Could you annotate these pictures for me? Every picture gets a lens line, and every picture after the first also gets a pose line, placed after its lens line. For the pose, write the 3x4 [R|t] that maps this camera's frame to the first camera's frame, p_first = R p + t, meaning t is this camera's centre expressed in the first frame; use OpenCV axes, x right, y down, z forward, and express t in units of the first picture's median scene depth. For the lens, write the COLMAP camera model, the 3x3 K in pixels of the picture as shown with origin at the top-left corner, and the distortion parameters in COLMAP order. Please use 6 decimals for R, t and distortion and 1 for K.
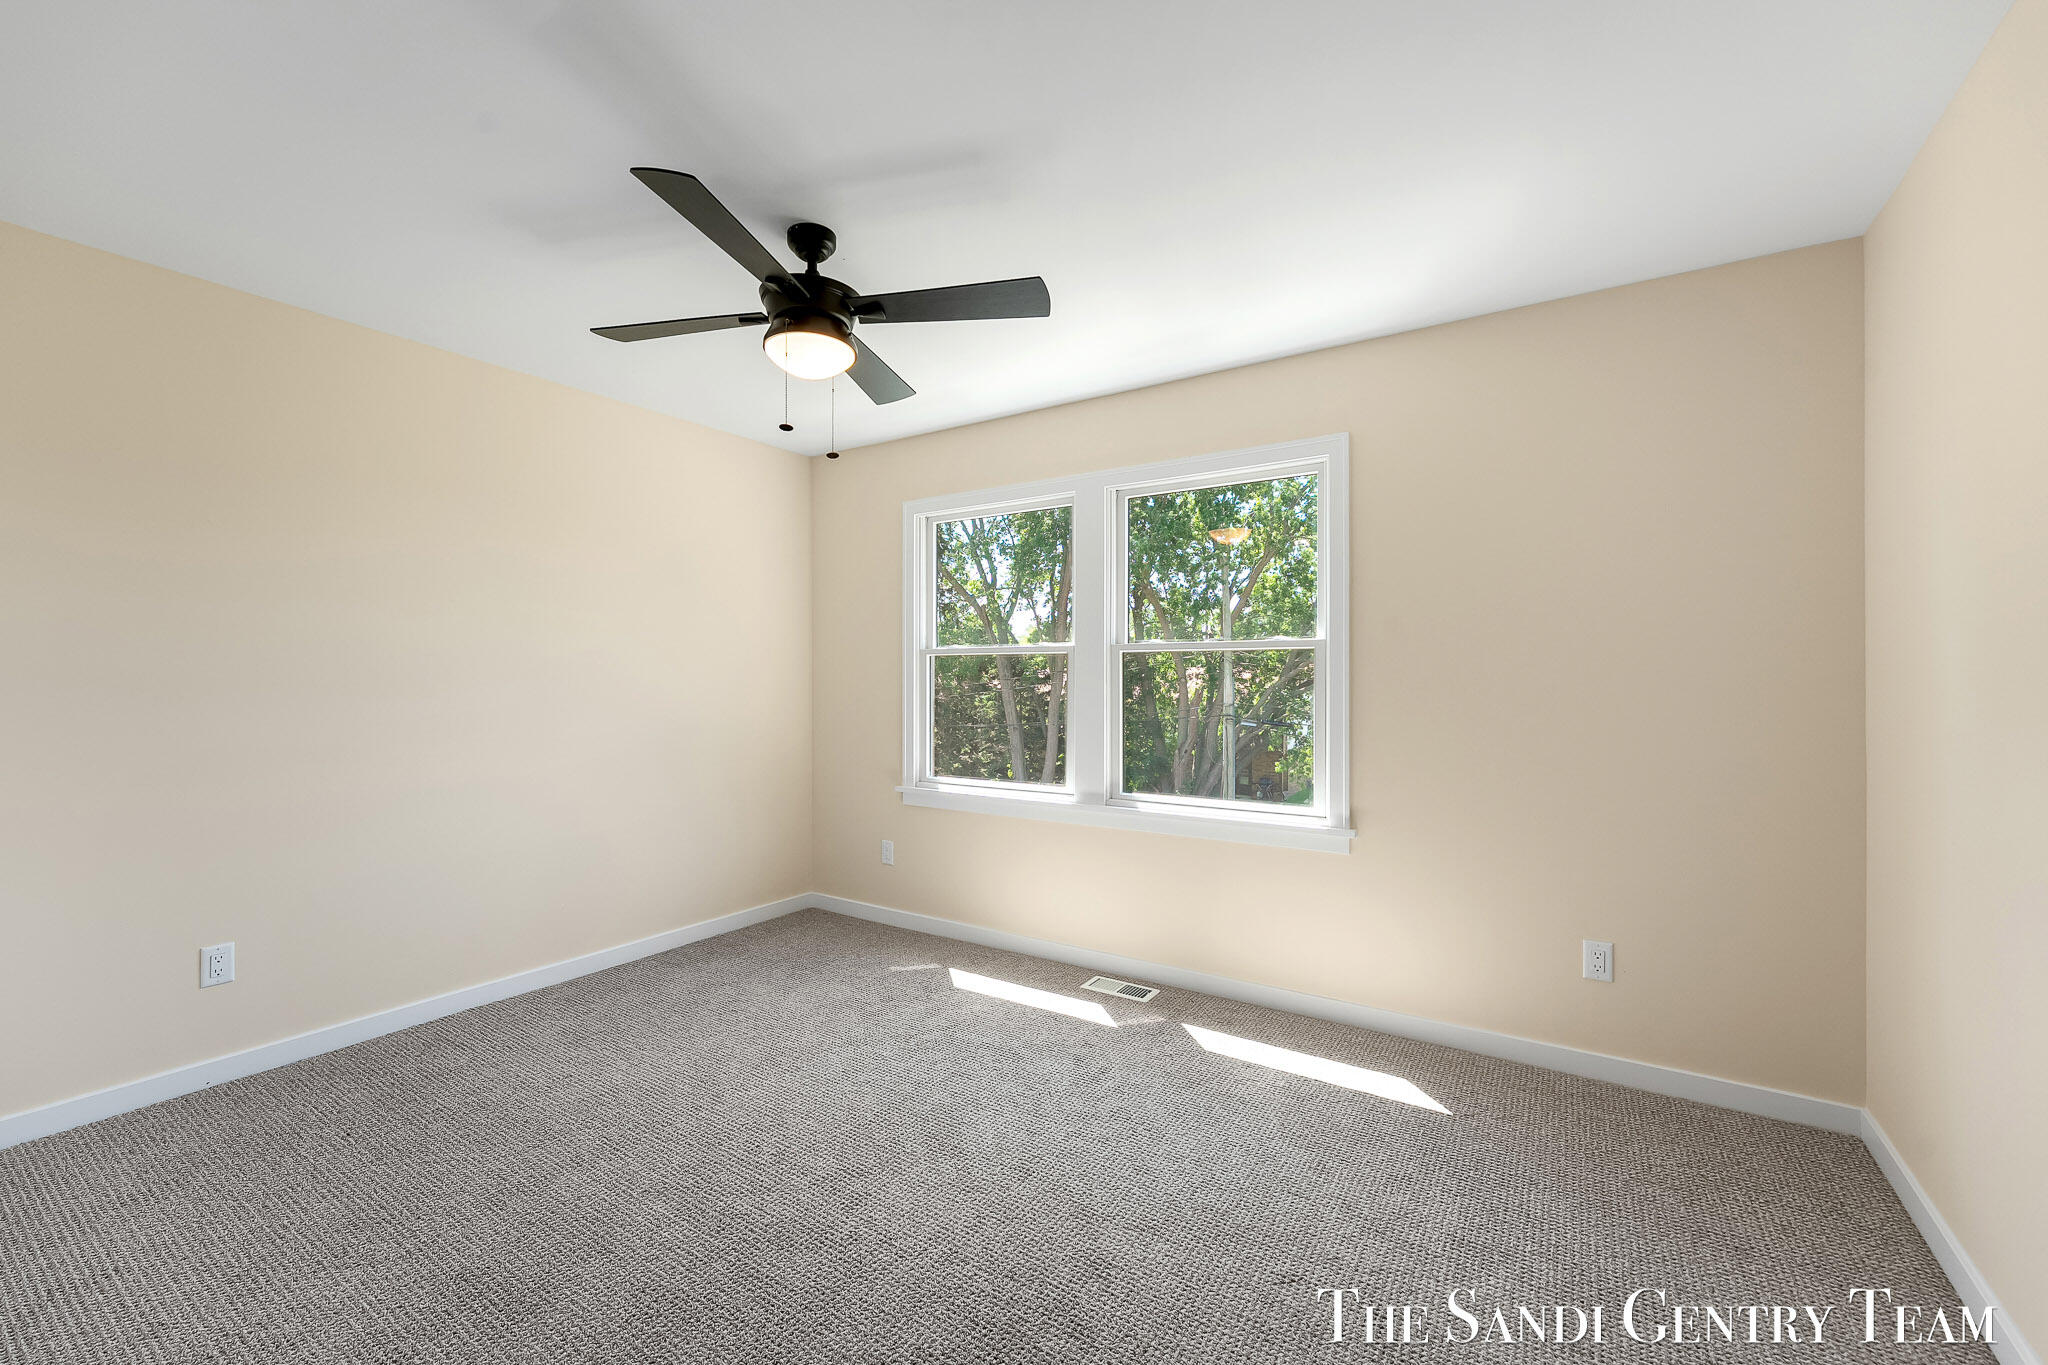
lens RADIAL K [[777.5, 0, 1031.2], [0, 777.5, 678.9], [0, 0, 1]] dist [-0.000157, -0.000165]
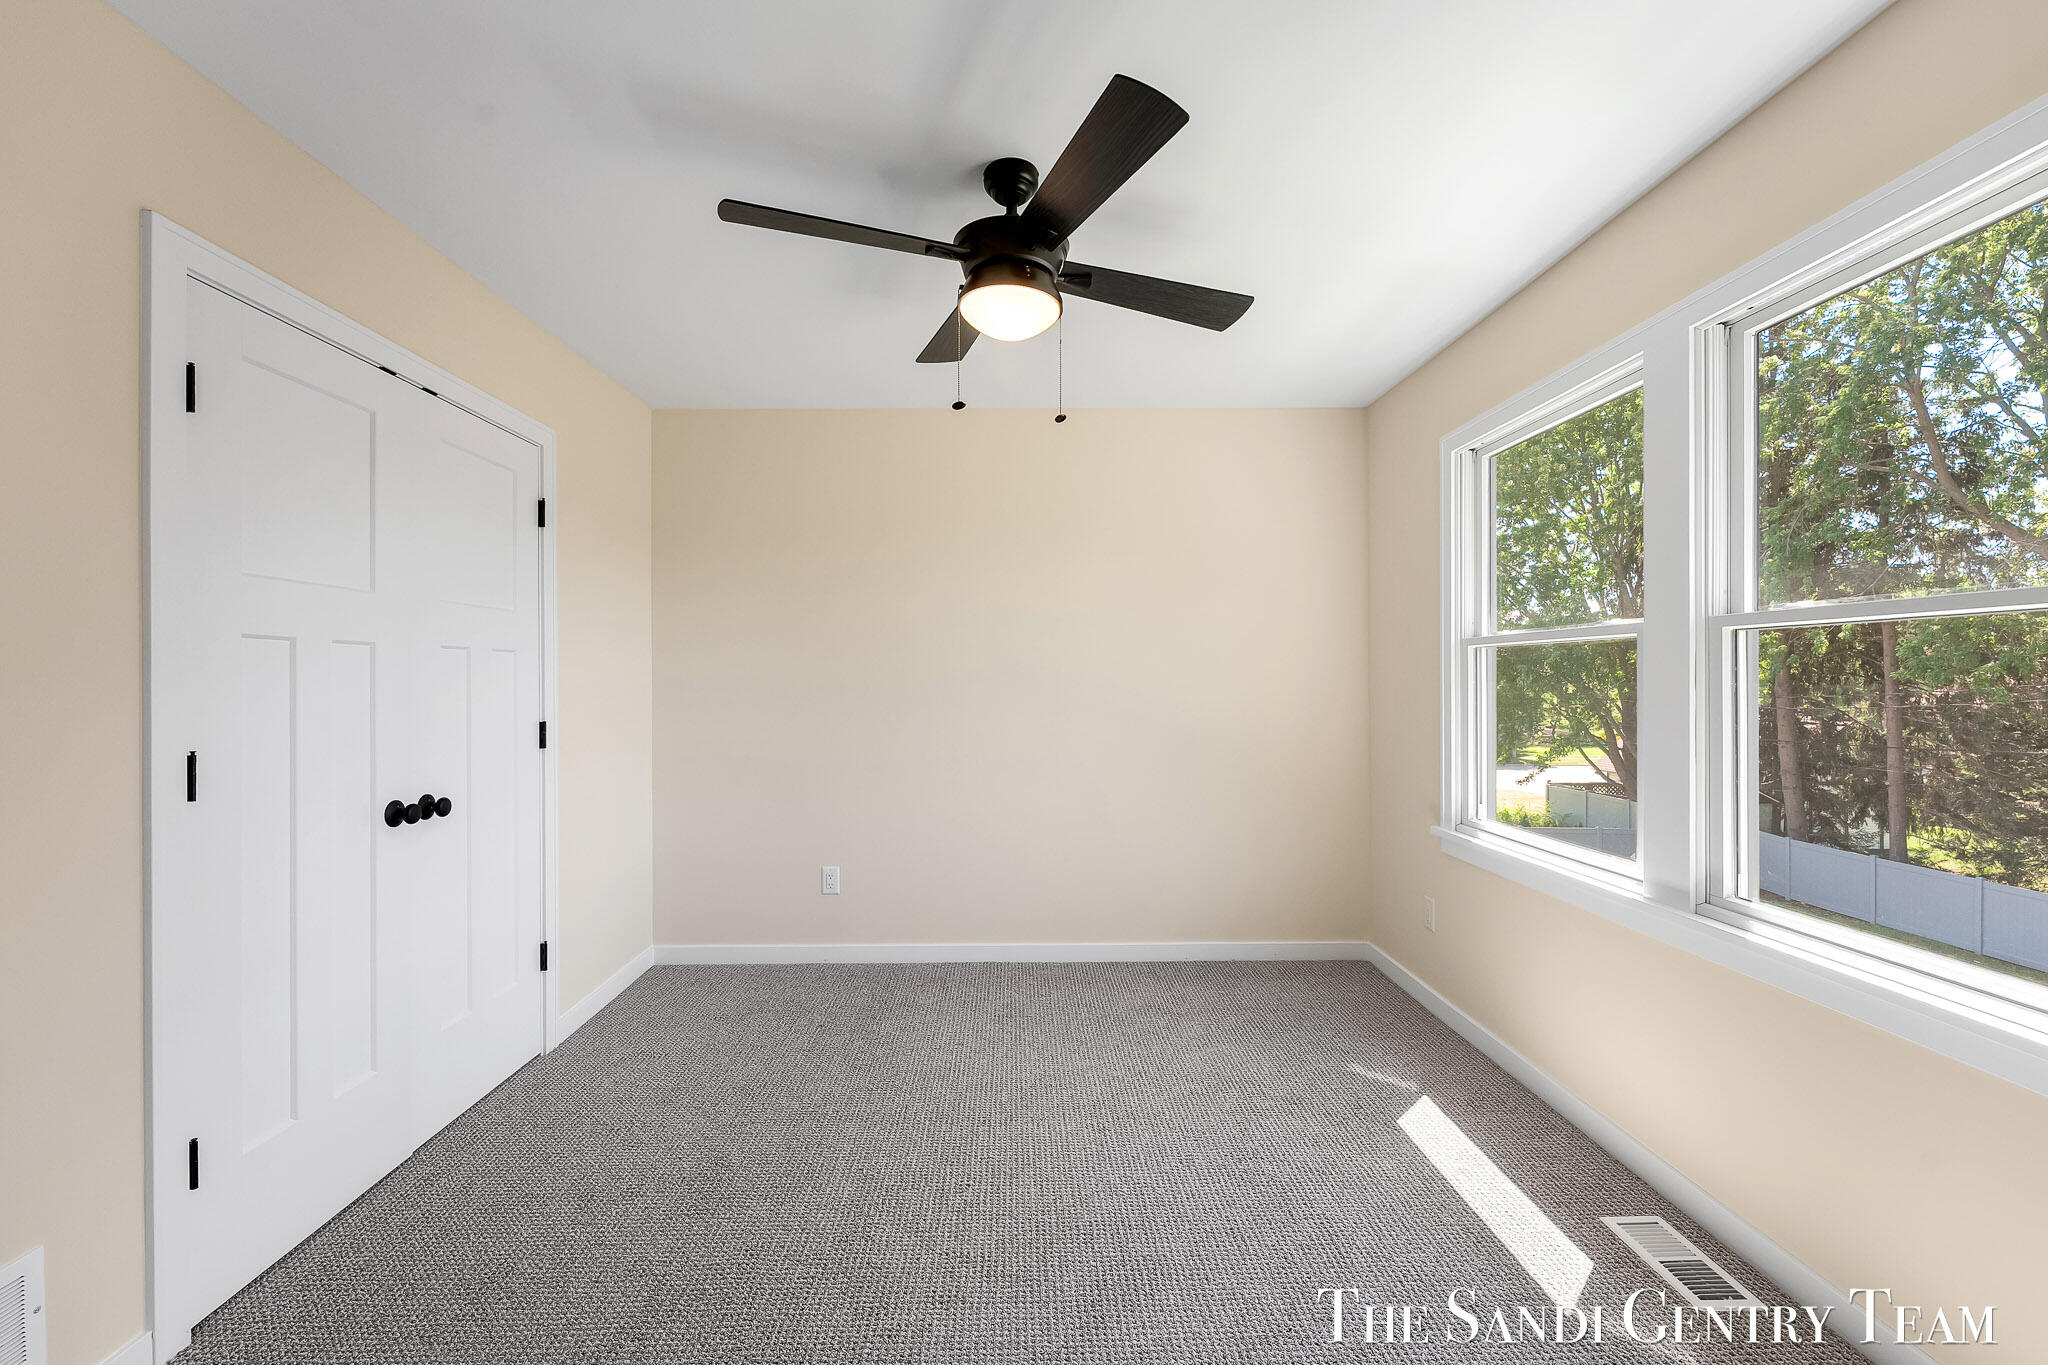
lens RADIAL K [[832.6, 0, 1023.7], [0, 832.6, 682.8], [0, 0, 1]] dist [0.002457, -0.000709]
pose [[0.585832, 0.003177, -0.810427, 0.301763], [0.003901, 0.999970, 0.006740, -0.004348], [0.810423, -0.007110, 0.585801, 0.289018]]
